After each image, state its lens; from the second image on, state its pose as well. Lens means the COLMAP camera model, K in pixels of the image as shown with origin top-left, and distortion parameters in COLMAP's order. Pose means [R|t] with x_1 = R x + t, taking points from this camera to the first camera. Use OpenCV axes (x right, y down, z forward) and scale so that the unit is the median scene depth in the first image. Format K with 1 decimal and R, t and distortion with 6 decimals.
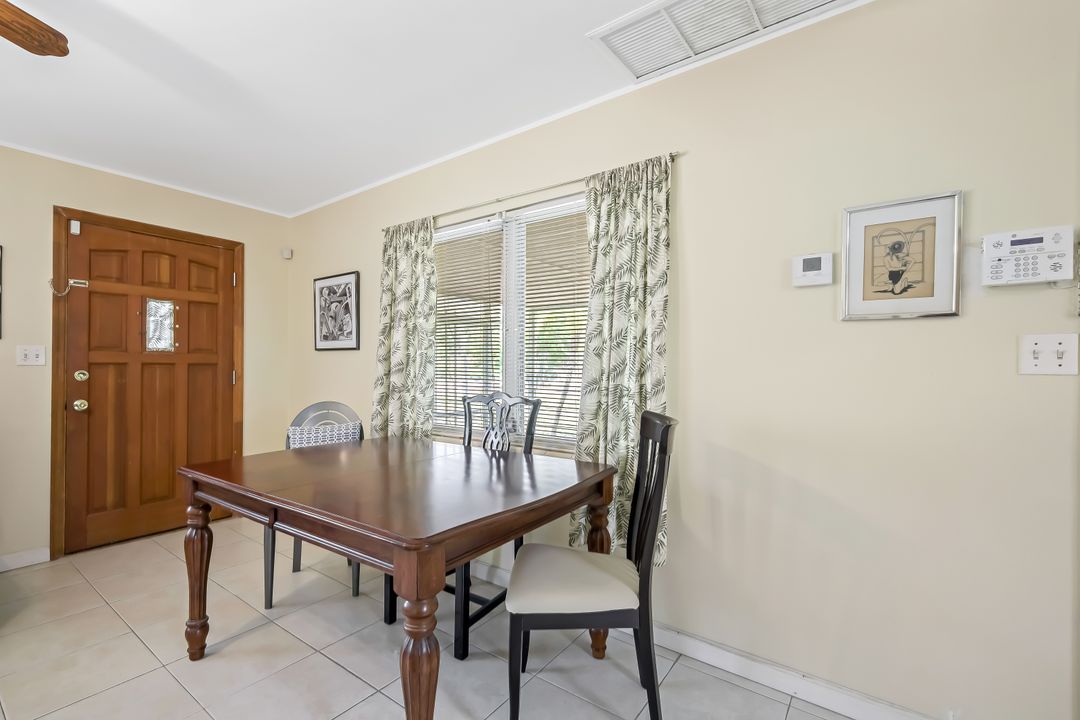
lens RADIAL K [[475.3, 0, 541.6], [0, 475.3, 363.9], [0, 0, 1]] dist [0.002229, -0.000178]
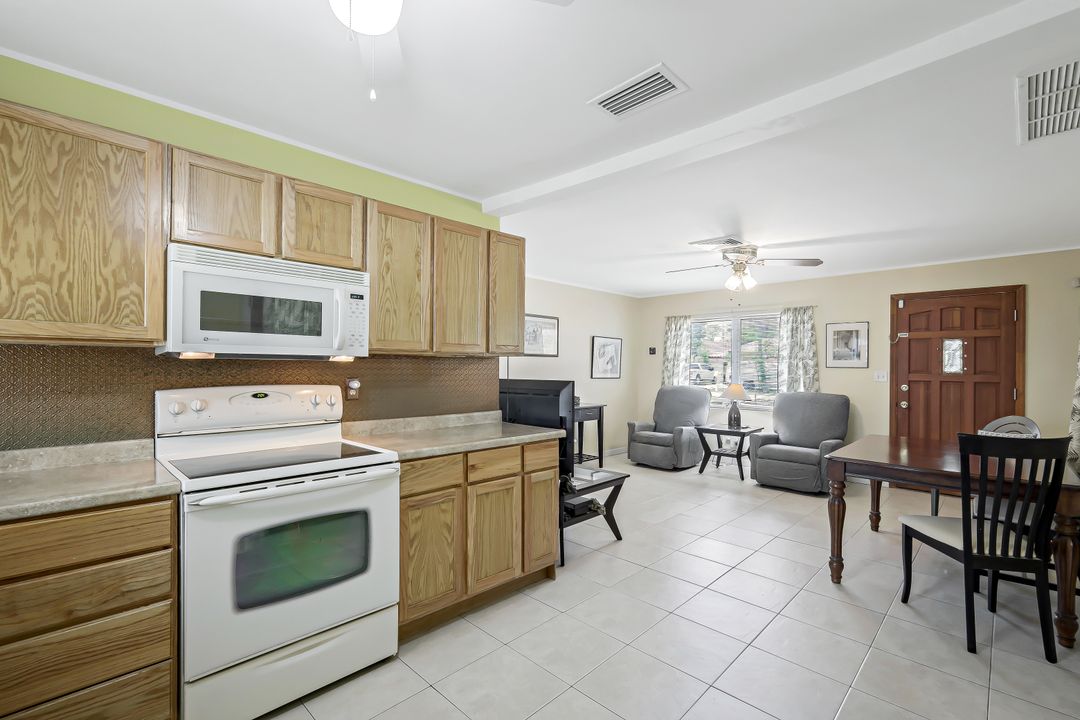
lens RADIAL K [[475.3, 0, 539.7], [0, 475.3, 365.6], [0, 0, 1]] dist [0.002229, -0.000178]
pose [[-0.142069, -0.007679, -0.989827, 0.942892], [-0.006510, 0.999956, -0.006823, -0.035669], [0.989835, 0.005474, -0.142113, -0.075212]]
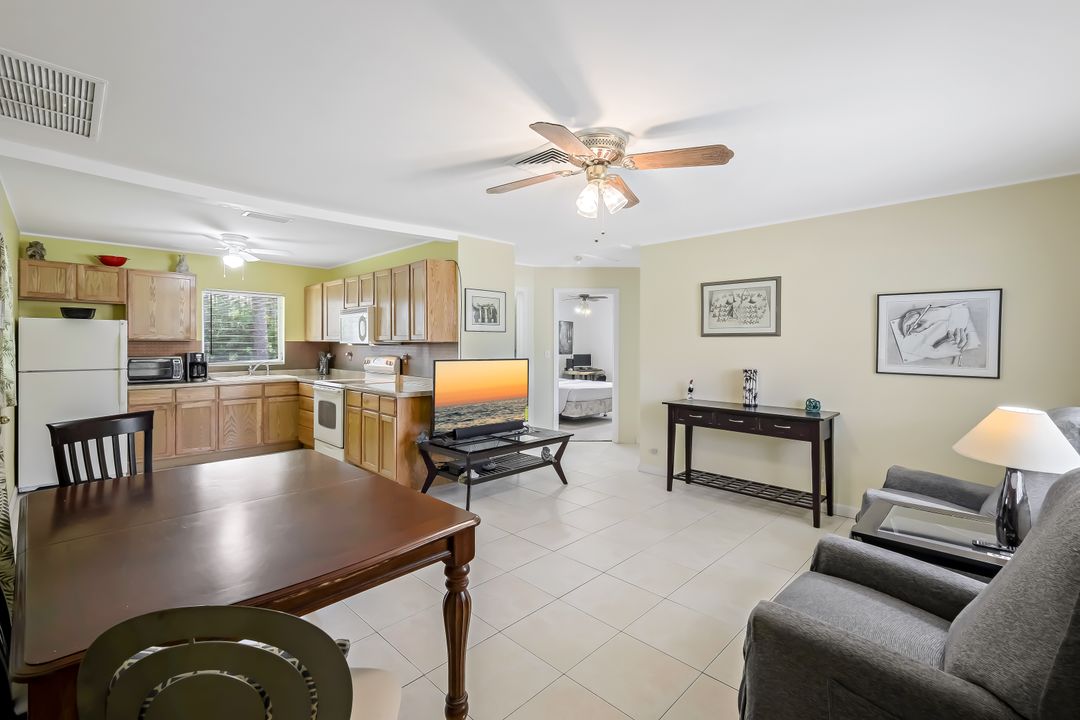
lens RADIAL K [[475.3, 0, 543.5], [0, 475.3, 346.0], [0, 0, 1]] dist [0.002229, -0.000178]
pose [[-0.991561, -0.010052, 0.129251, -0.615602], [-0.009800, 0.999949, 0.002587, -0.055467], [-0.129270, 0.001298, -0.991609, 1.155182]]
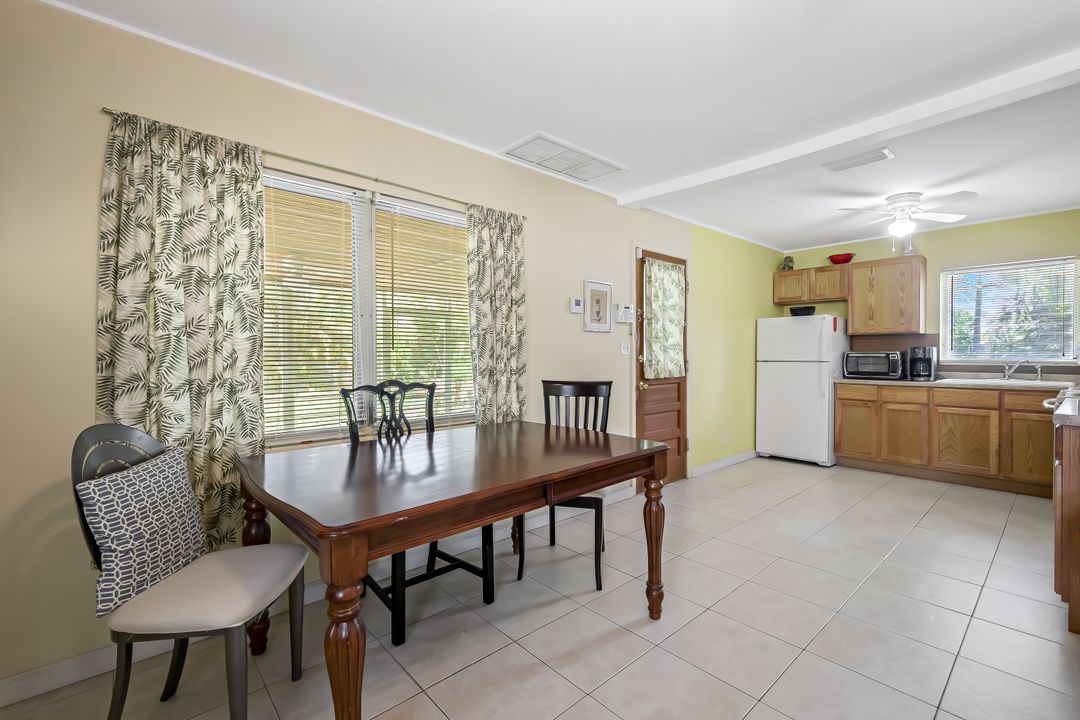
lens RADIAL K [[475.3, 0, 543.3], [0, 475.3, 357.3], [0, 0, 1]] dist [0.002229, -0.000178]
pose [[0.197799, -0.012484, 0.980163, -0.818774], [0.001574, 0.999922, 0.012418, 0.000344], [-0.980241, -0.000914, 0.197803, 0.411888]]
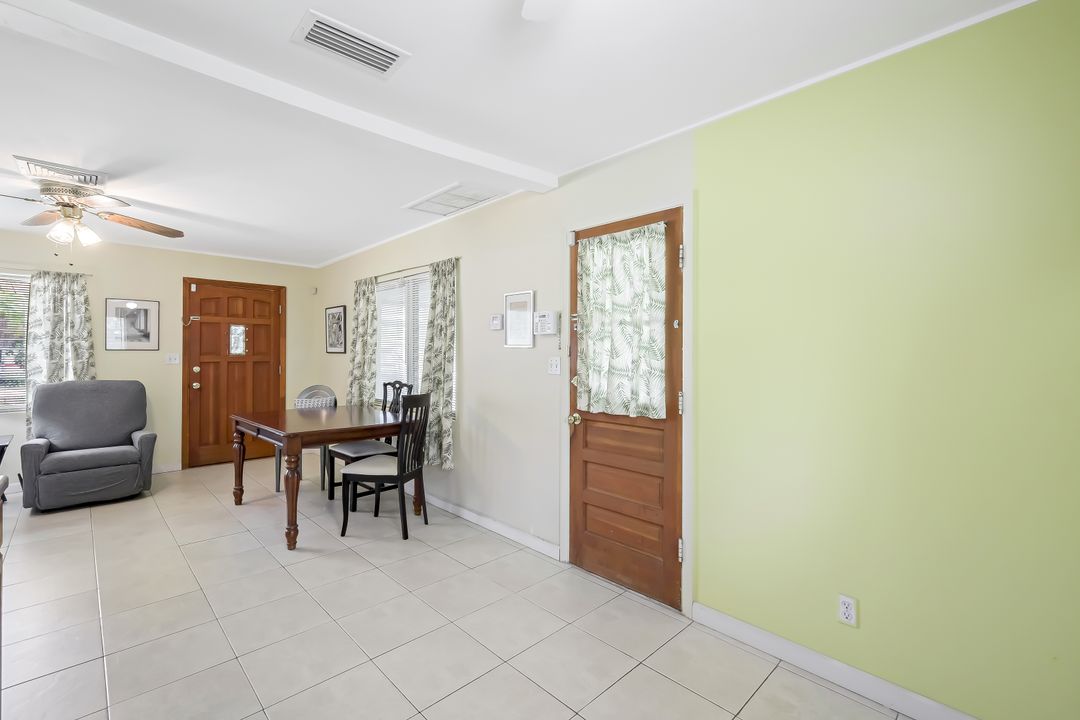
lens RADIAL K [[475.3, 0, 540.2], [0, 475.3, 350.9], [0, 0, 1]] dist [0.002229, -0.000178]
pose [[0.985677, -0.002405, -0.168627, 0.617020], [0.002286, 0.999997, -0.000901, -0.040034], [0.168629, 0.000502, 0.985679, -0.554185]]
